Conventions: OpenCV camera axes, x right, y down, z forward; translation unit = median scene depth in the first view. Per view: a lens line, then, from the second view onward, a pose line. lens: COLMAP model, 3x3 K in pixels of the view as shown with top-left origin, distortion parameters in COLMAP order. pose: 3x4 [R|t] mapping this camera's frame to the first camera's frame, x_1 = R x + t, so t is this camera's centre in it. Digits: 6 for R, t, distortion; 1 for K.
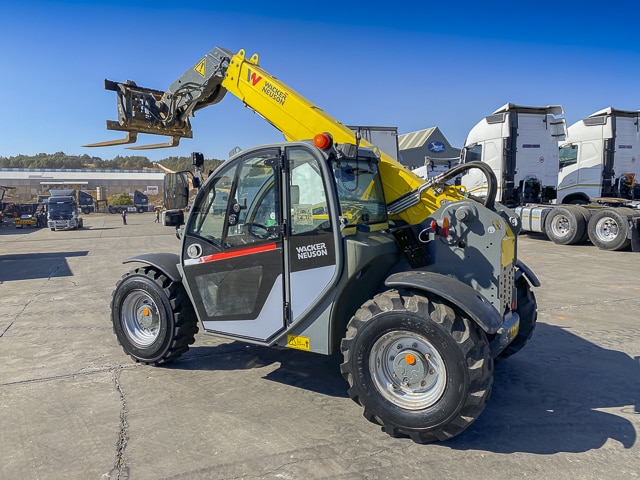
lens RADIAL K [[490.5, 0, 320.0], [0, 490.5, 240.0], [0, 0, 1]] dist [0.005299, 0.000868]
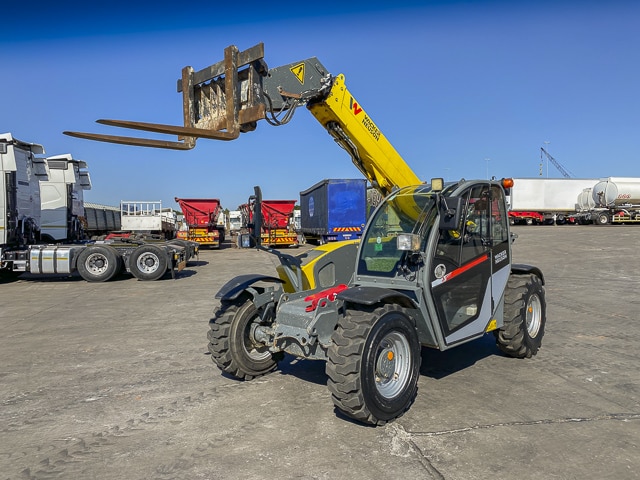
lens RADIAL K [[490.5, 0, 320.0], [0, 490.5, 240.0], [0, 0, 1]] dist [0.005299, 0.000868]
pose [[0.213563, -0.015592, 0.976805, -0.387530], [0.109247, 0.993982, -0.008019, -0.018497], [-0.970802, 0.108425, 0.213982, 0.295939]]
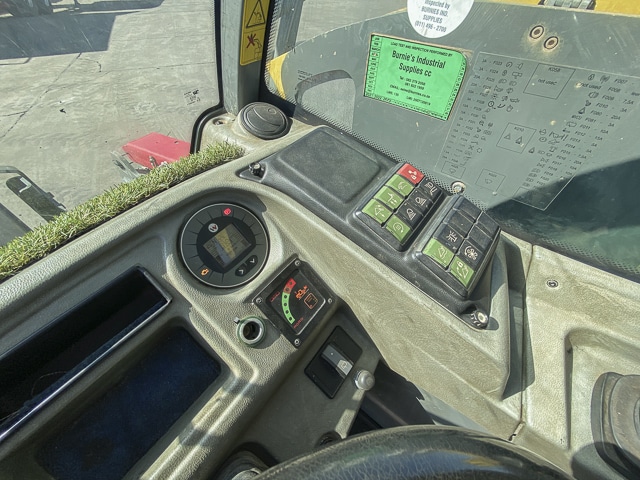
lens RADIAL K [[260.7, 0, 318.5], [0, 260.7, 241.8], [0, 0, 1]] dist [-0.002154, -0.000147]
pose [[0.995605, 0.082413, -0.044492, -0.036618], [-0.027854, 0.714113, 0.699476, -0.017106], [0.089418, -0.695162, 0.713270, 0.302822]]
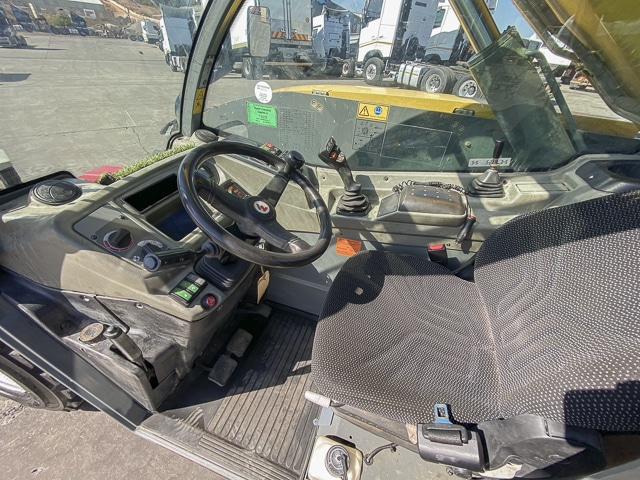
lens RADIAL K [[260.7, 0, 318.5], [0, 260.7, 241.8], [0, 0, 1]] dist [-0.002154, -0.000147]
pose [[0.962571, -0.088042, 0.256331, -0.037005], [-0.064437, 0.844309, 0.531968, -0.021130], [-0.263258, -0.528574, 0.807034, 0.249756]]
